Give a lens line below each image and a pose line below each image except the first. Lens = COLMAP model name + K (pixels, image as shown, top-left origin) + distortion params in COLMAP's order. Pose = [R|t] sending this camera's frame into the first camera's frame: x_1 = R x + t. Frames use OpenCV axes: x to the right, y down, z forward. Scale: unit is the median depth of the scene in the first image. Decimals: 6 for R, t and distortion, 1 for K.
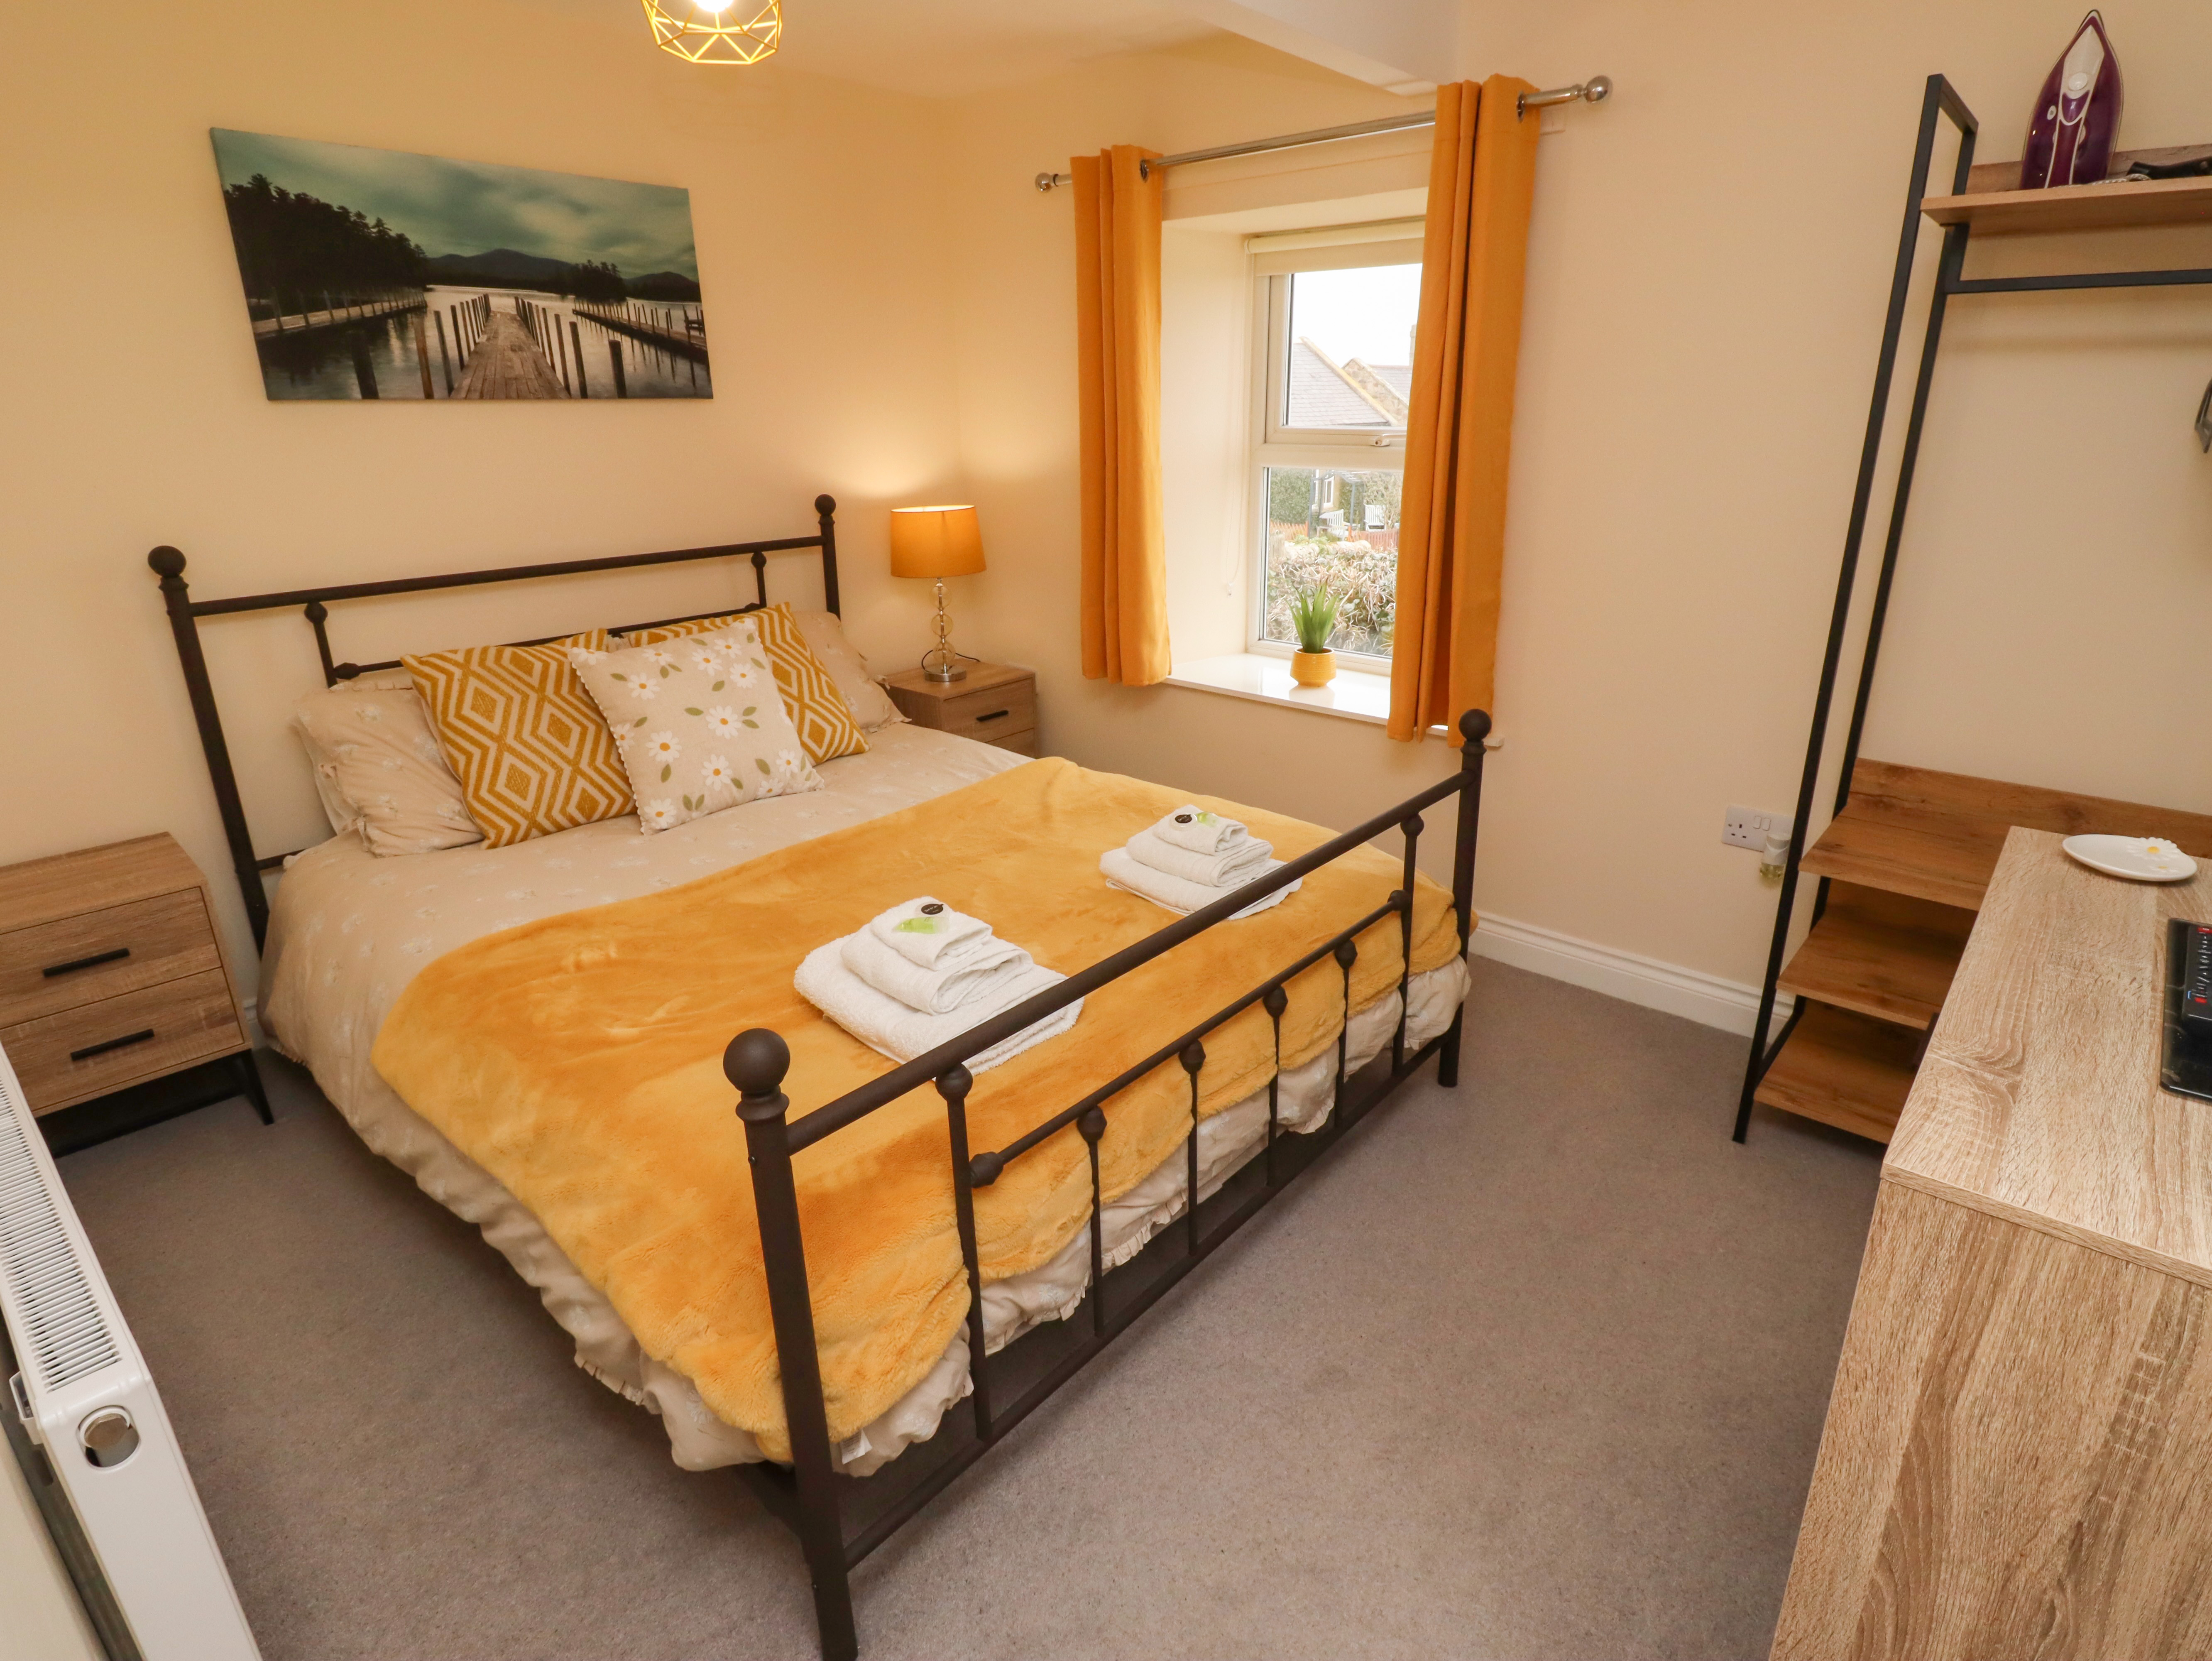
lens RADIAL K [[1169.6, 0, 1112.9], [0, 1169.6, 815.8], [0, 0, 1]] dist [-0.012048, -0.000426]
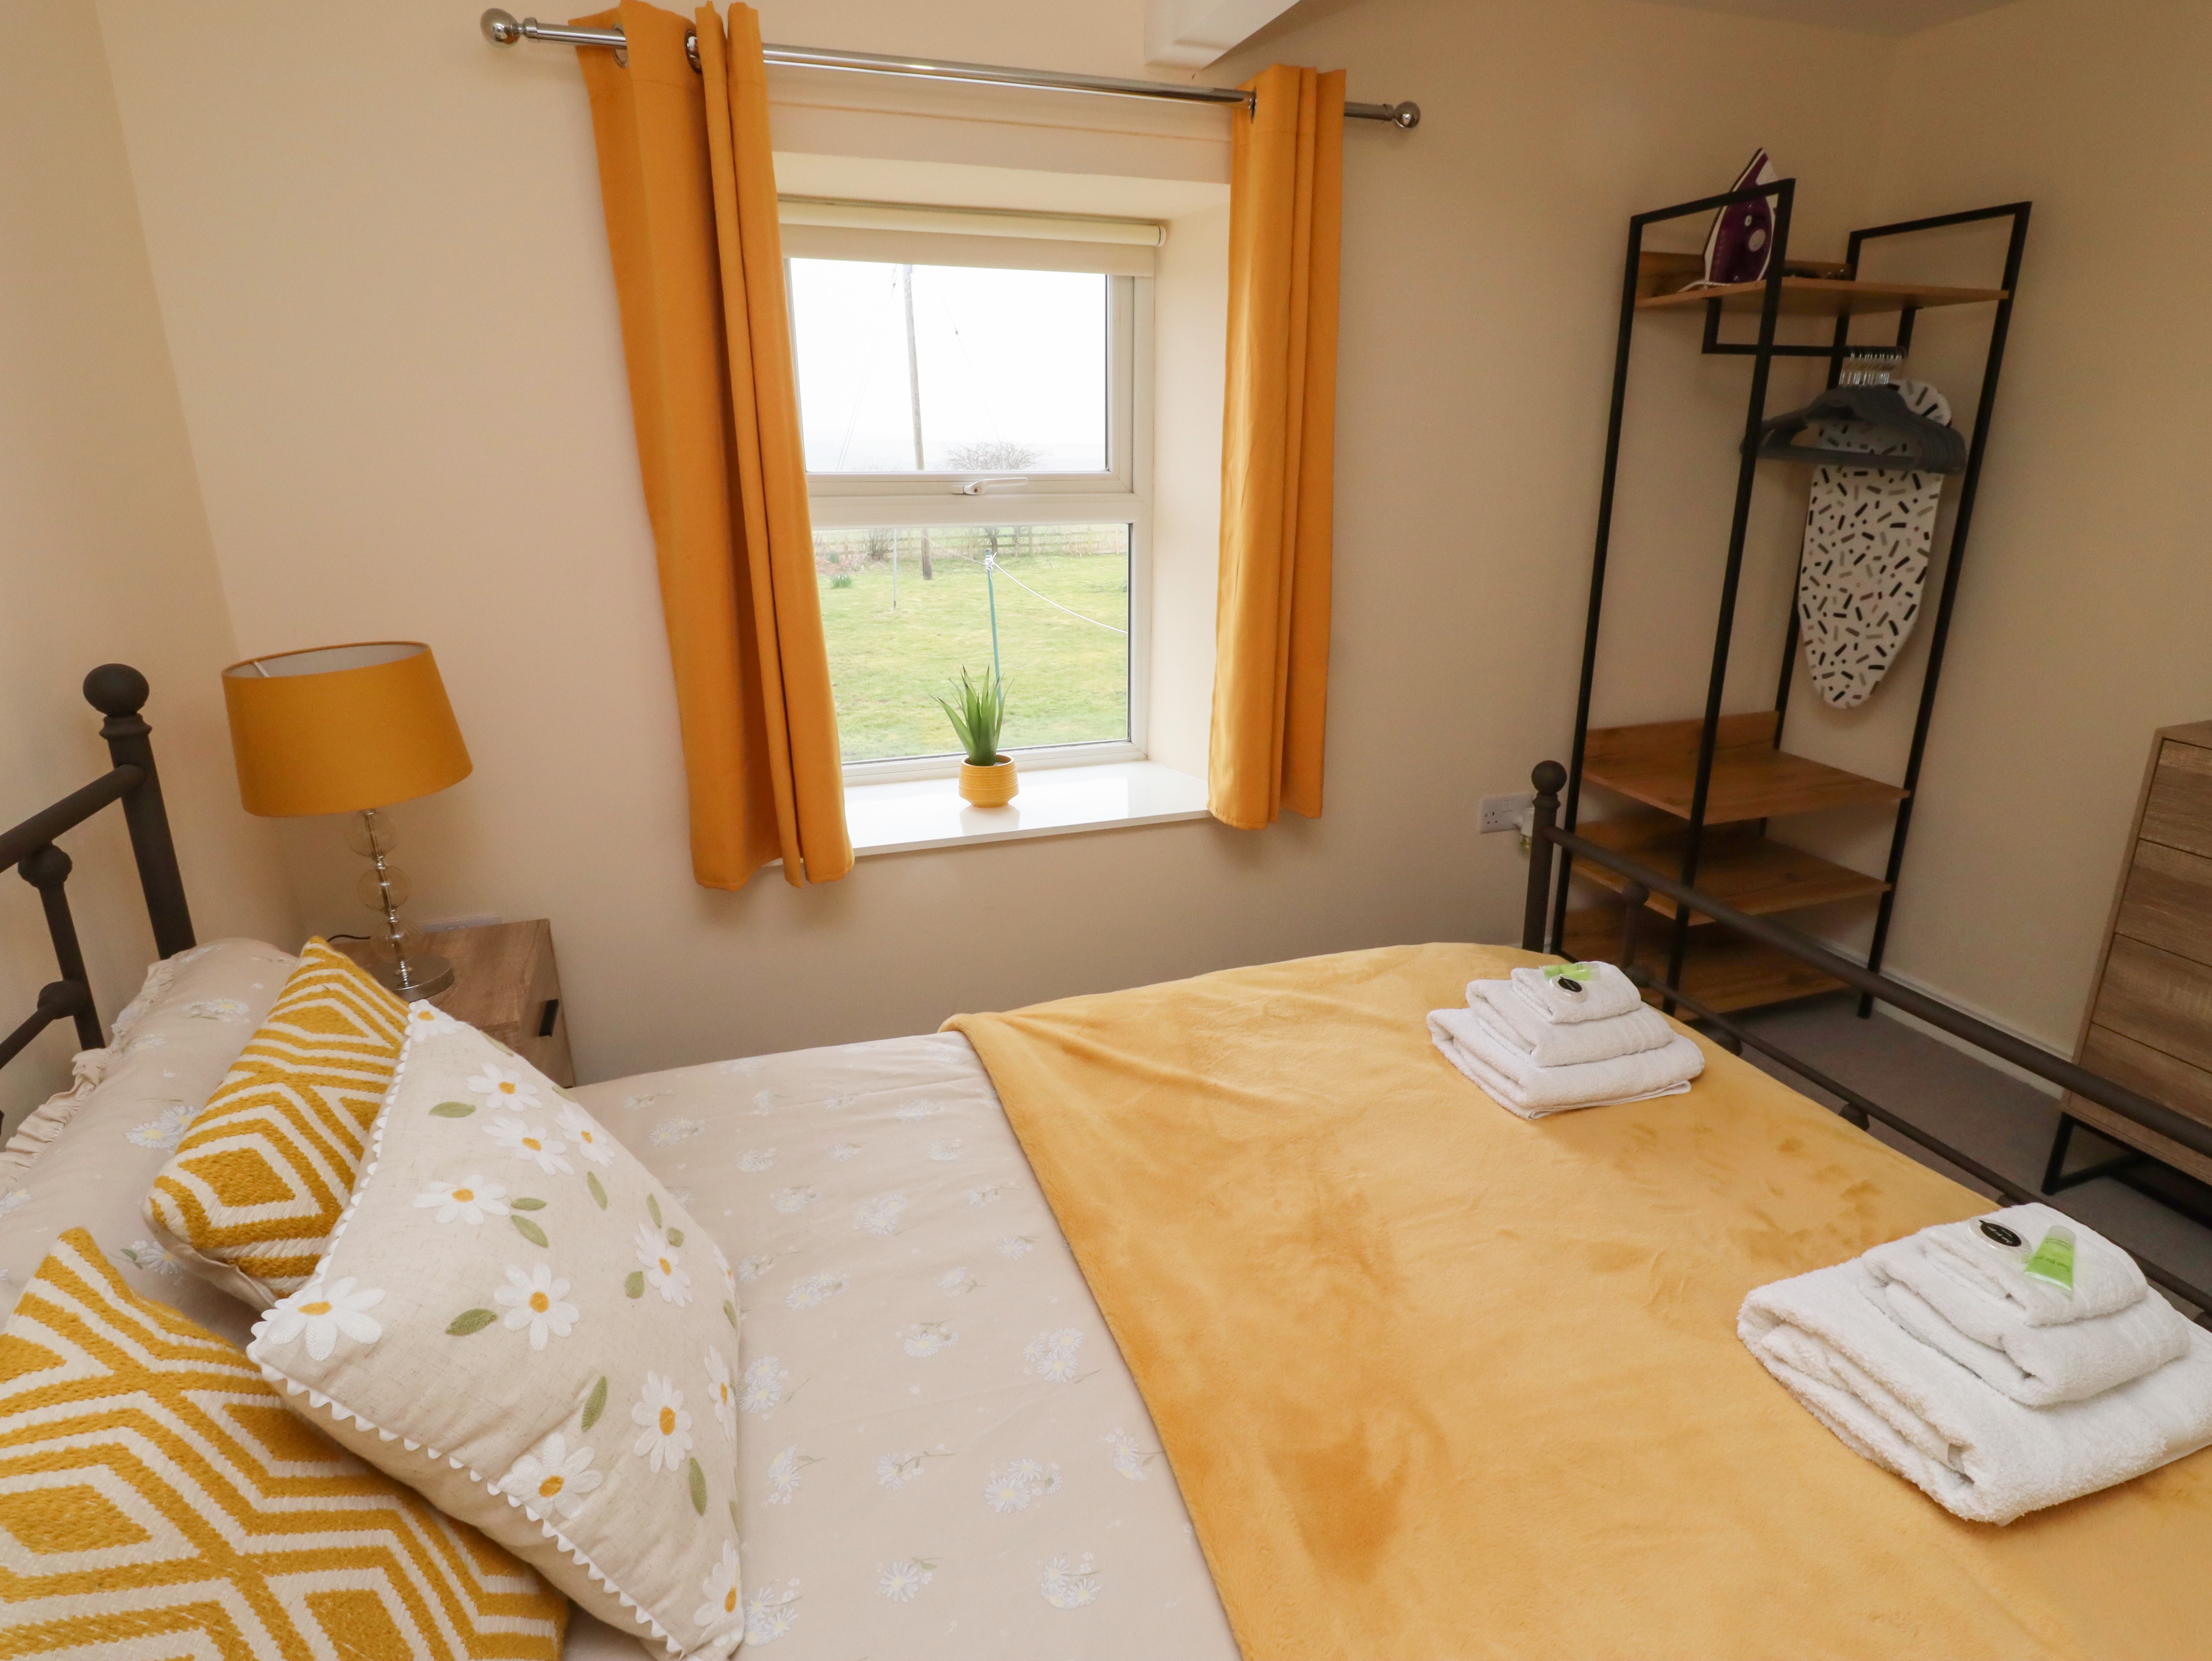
lens RADIAL K [[1169.6, 0, 1112.9], [0, 1169.6, 815.8], [0, 0, 1]] dist [-0.012048, -0.000426]
pose [[0.488418, -0.267237, 0.830682, -0.548621], [0.288909, 0.947785, 0.135039, -0.234963], [-0.823395, 0.174036, 0.540122, 0.660474]]
